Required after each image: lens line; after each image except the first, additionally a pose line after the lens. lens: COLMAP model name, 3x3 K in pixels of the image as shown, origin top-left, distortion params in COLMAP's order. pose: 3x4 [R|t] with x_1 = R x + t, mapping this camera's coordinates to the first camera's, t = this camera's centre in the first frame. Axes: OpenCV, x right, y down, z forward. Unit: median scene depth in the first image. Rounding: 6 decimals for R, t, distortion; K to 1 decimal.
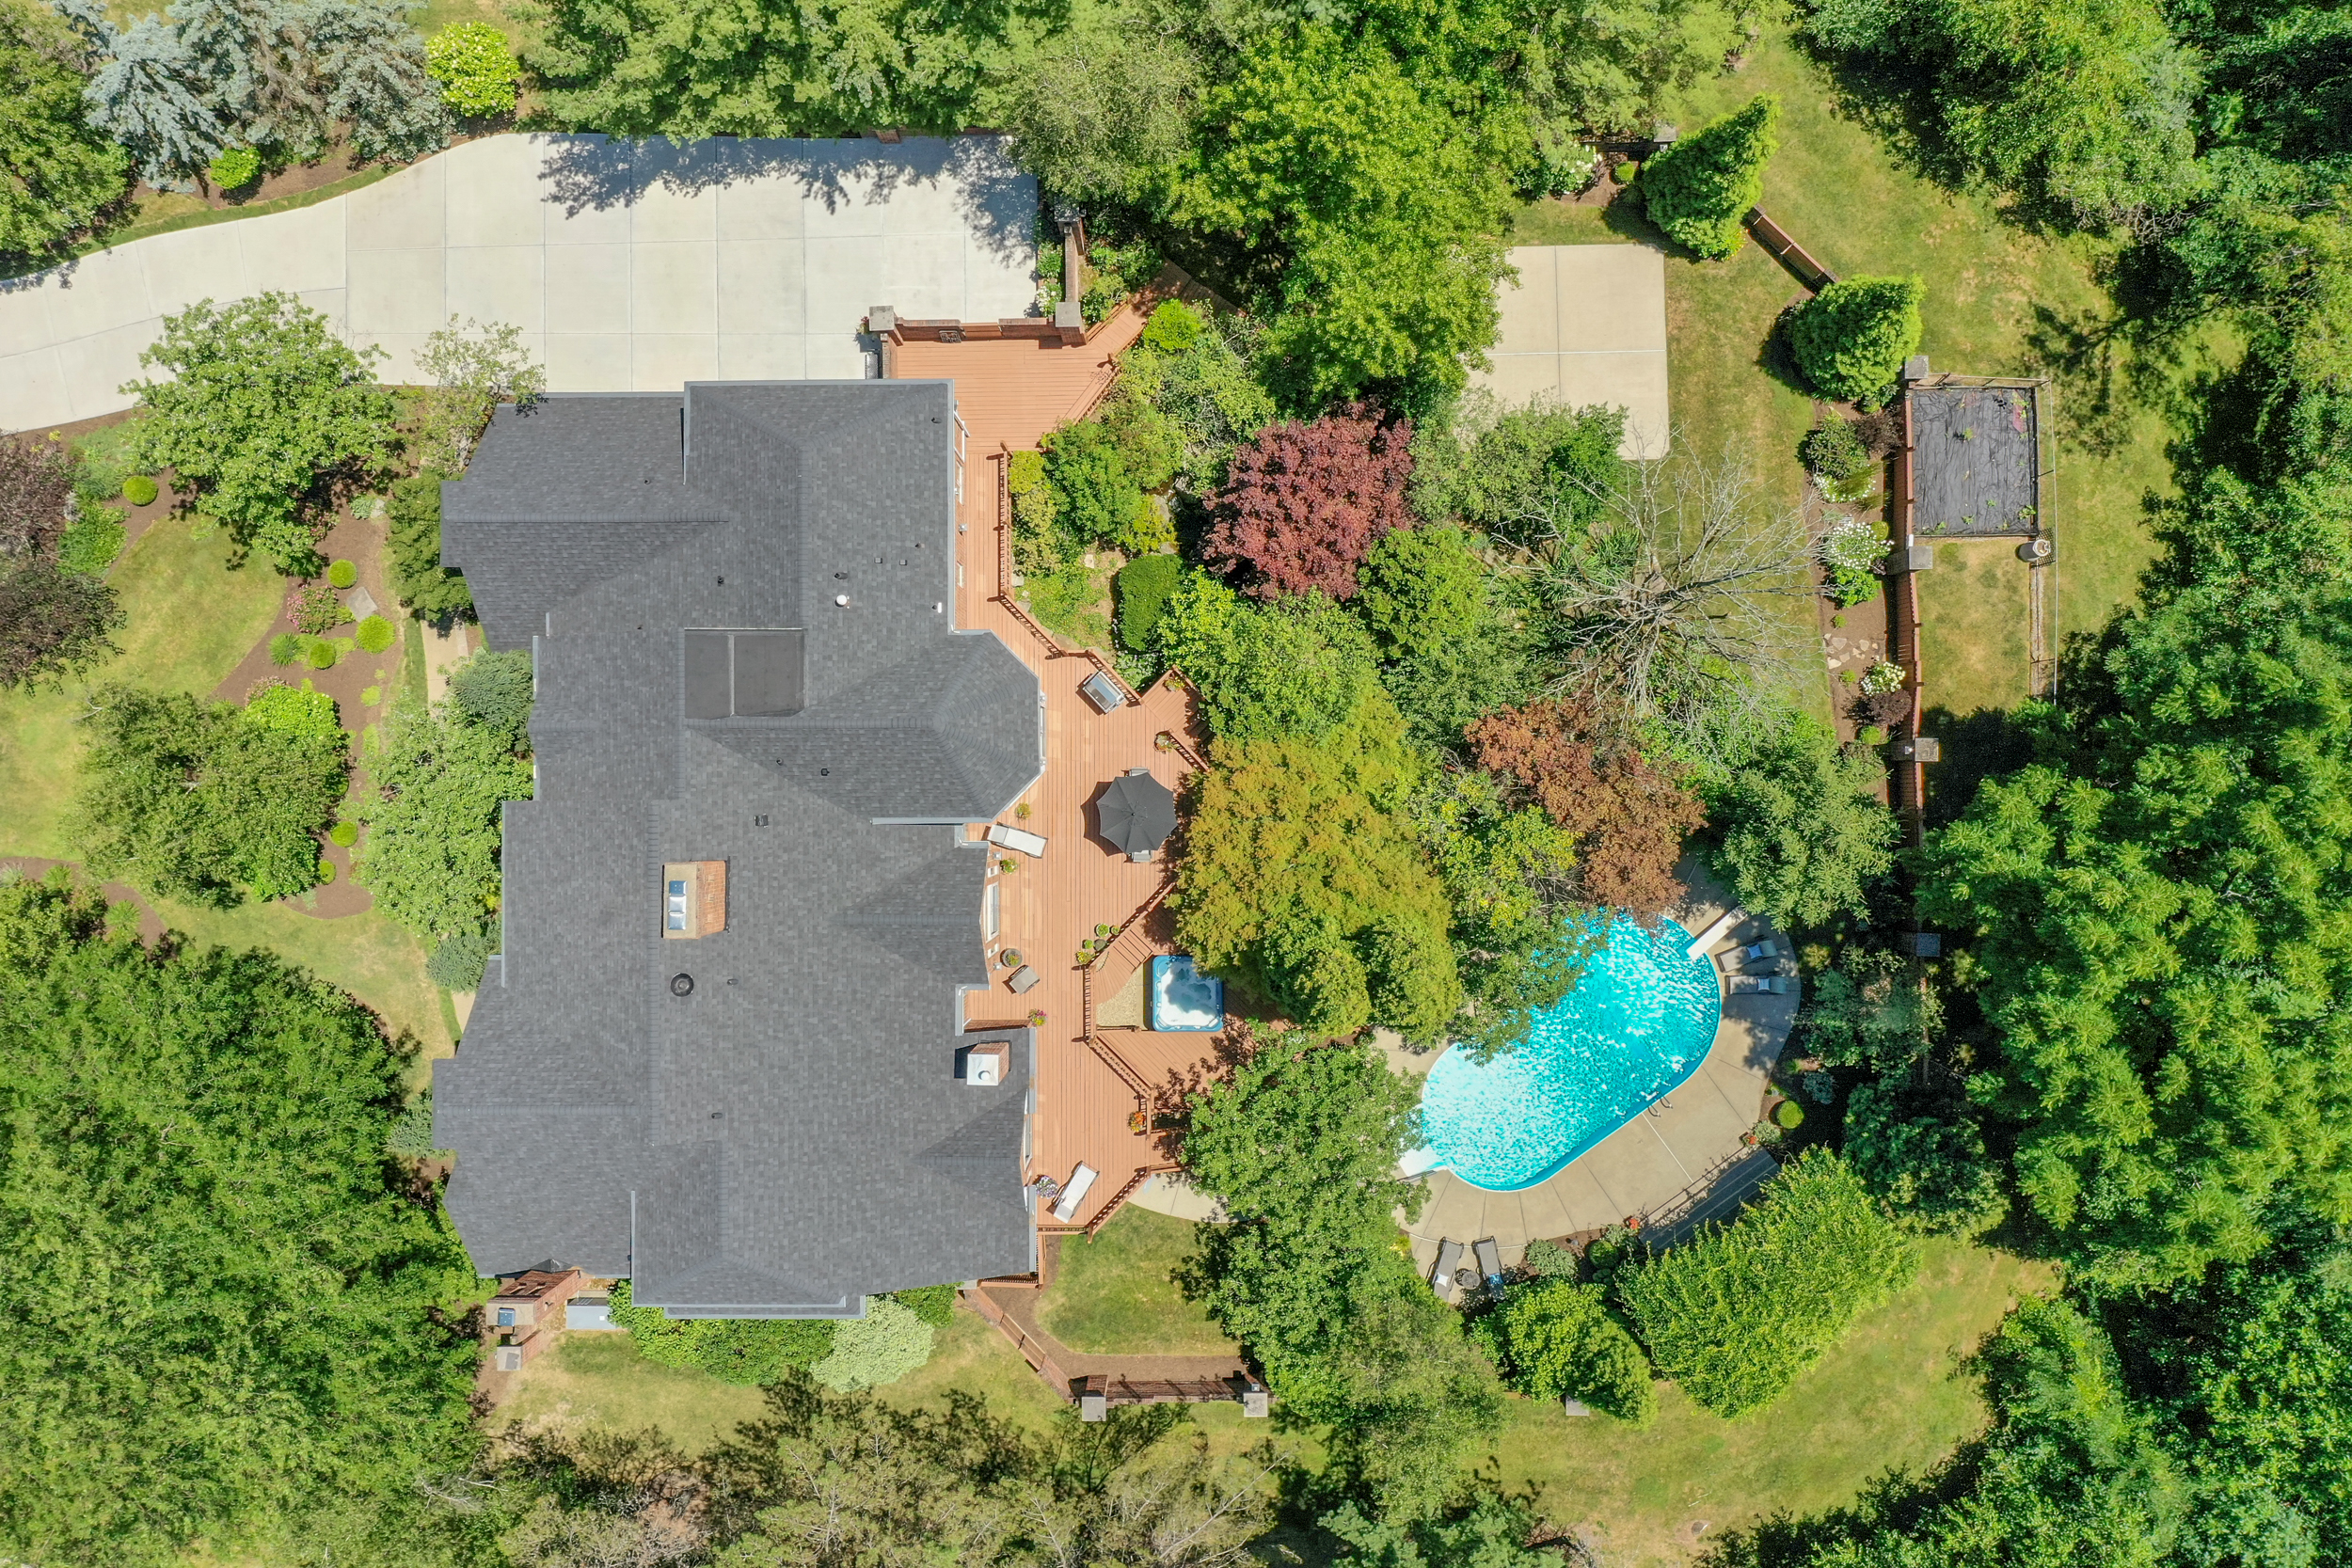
lens RADIAL K [[1870.4, 0, 1173.9], [0, 1870.4, 786.9], [0, 0, 1]] dist [-0.015687, -0.004562]
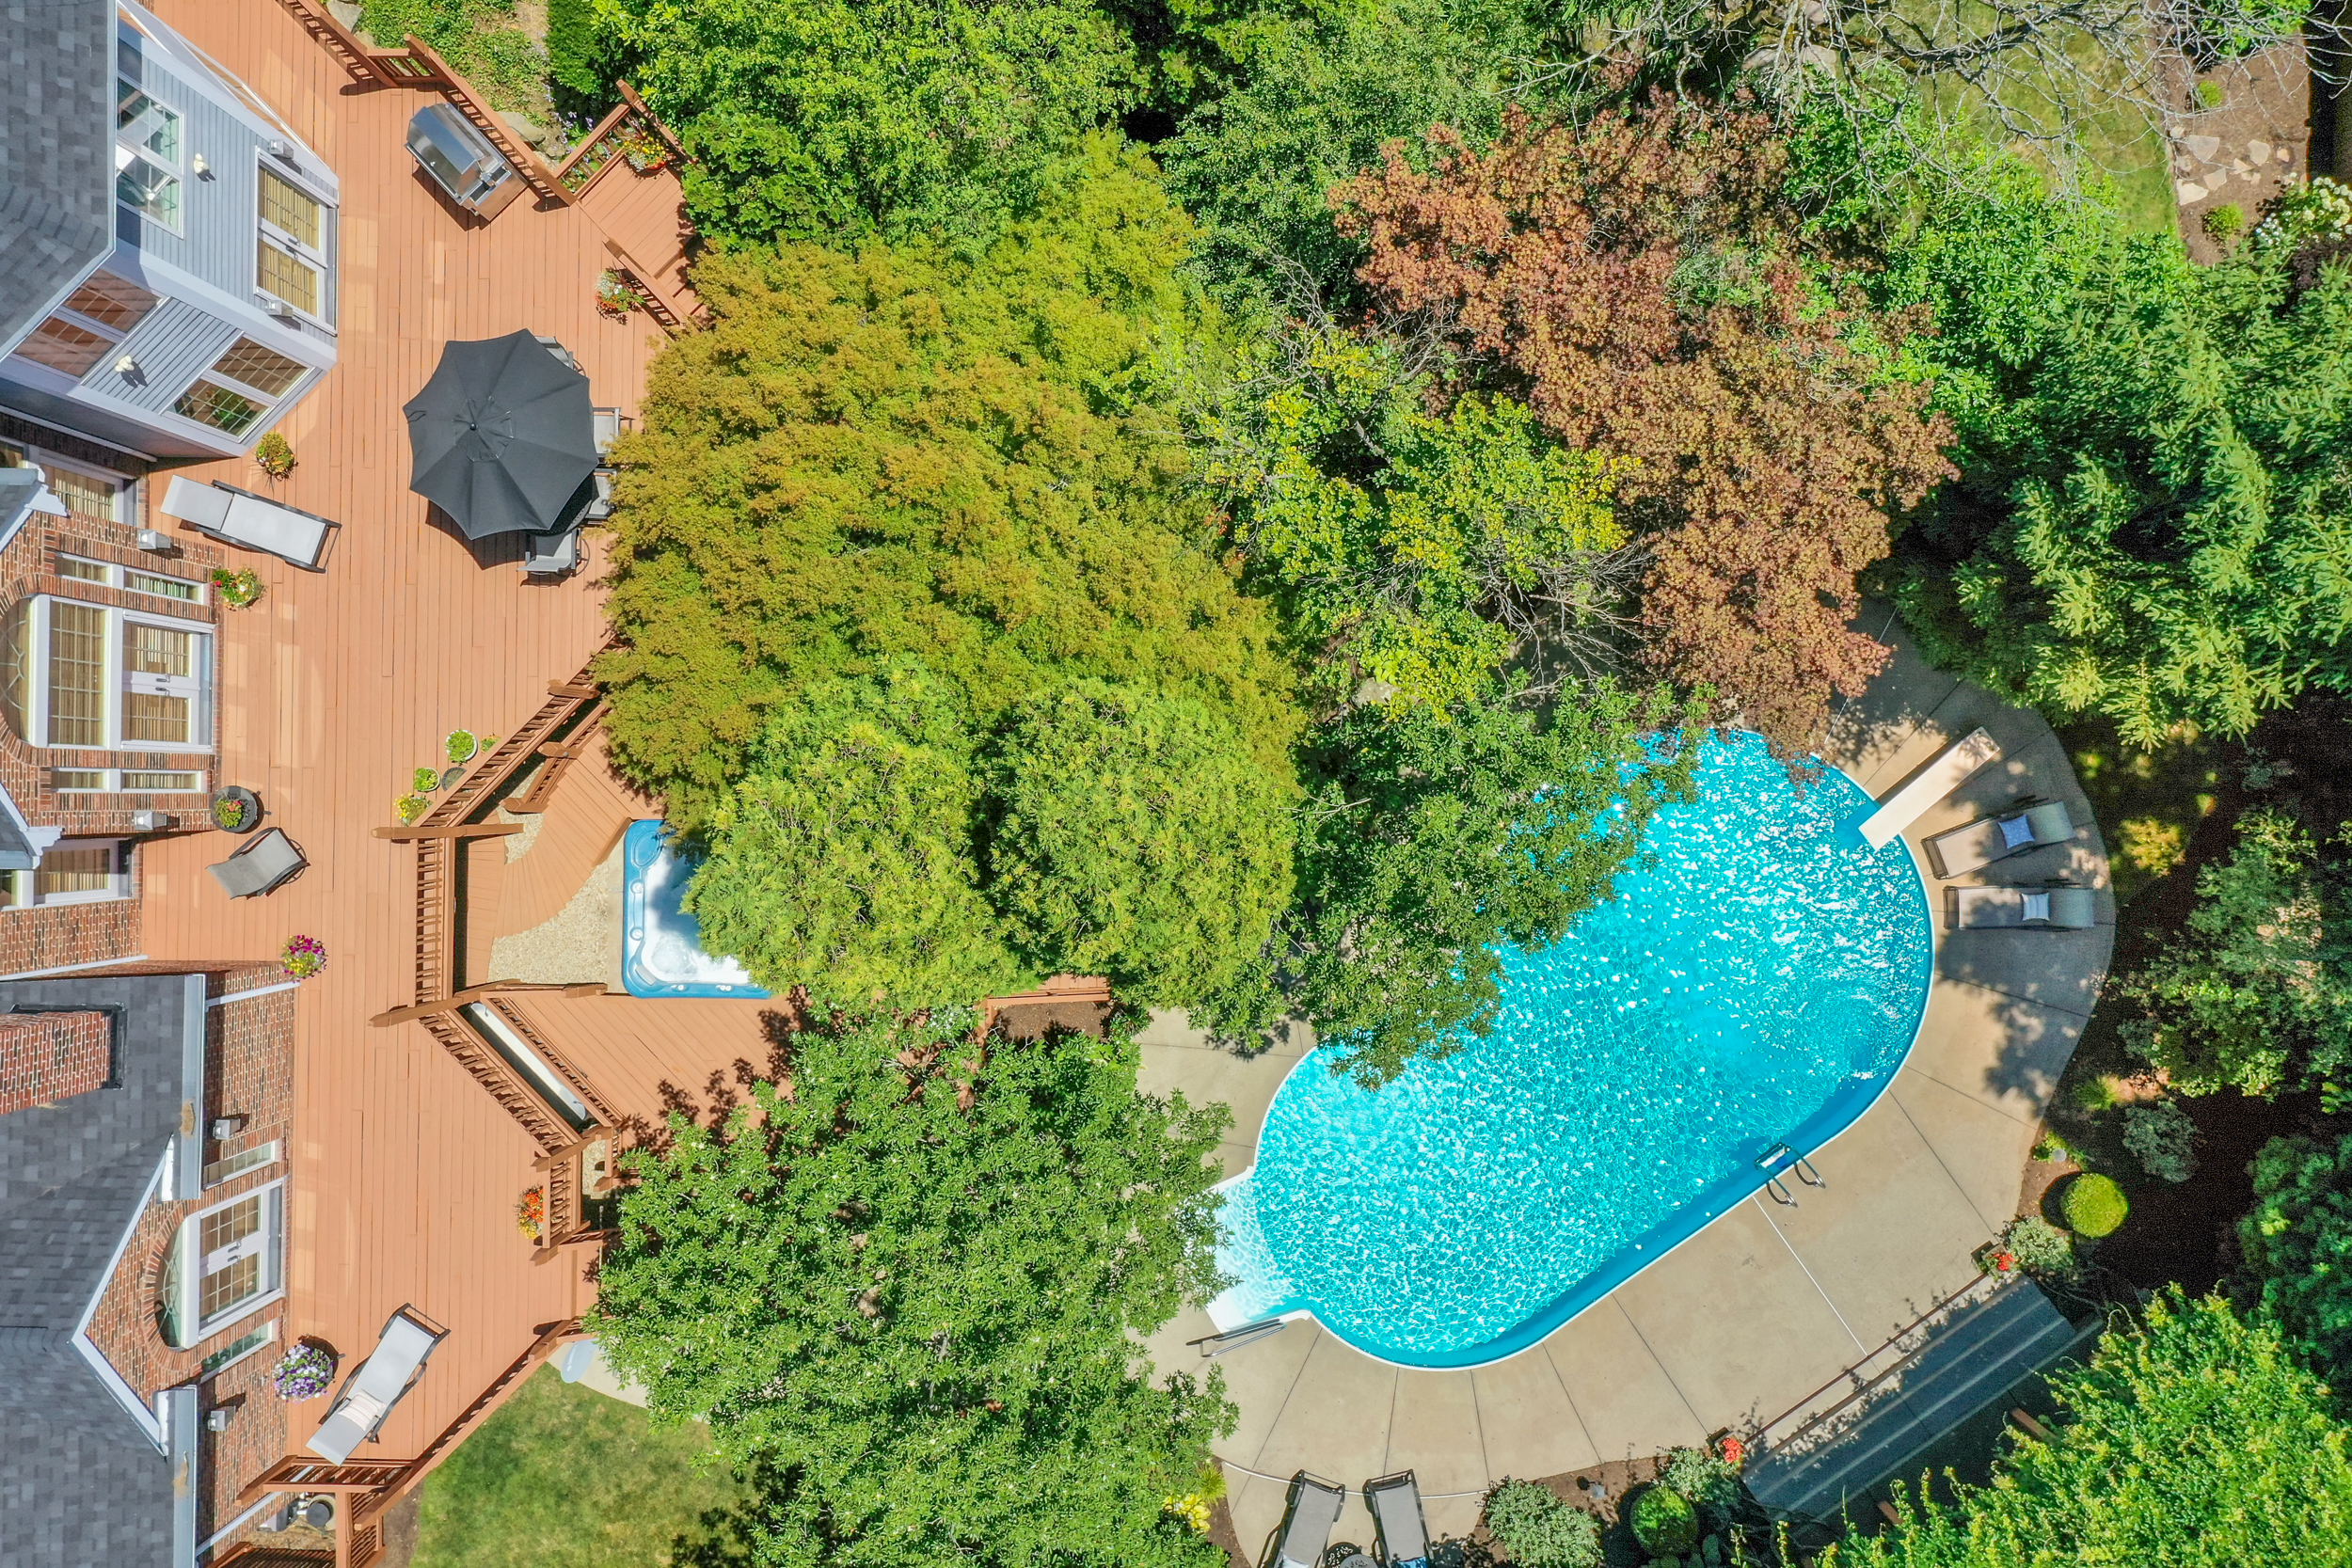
lens RADIAL K [[1870.4, 0, 1178.6], [0, 1870.4, 782.4], [0, 0, 1]] dist [-0.015687, -0.004562]
pose [[0.999930, 0.011784, 0.000445, 0.115595], [-0.011784, 0.999928, 0.002172, 0.079218], [-0.000420, -0.002177, 0.999998, 0.569665]]
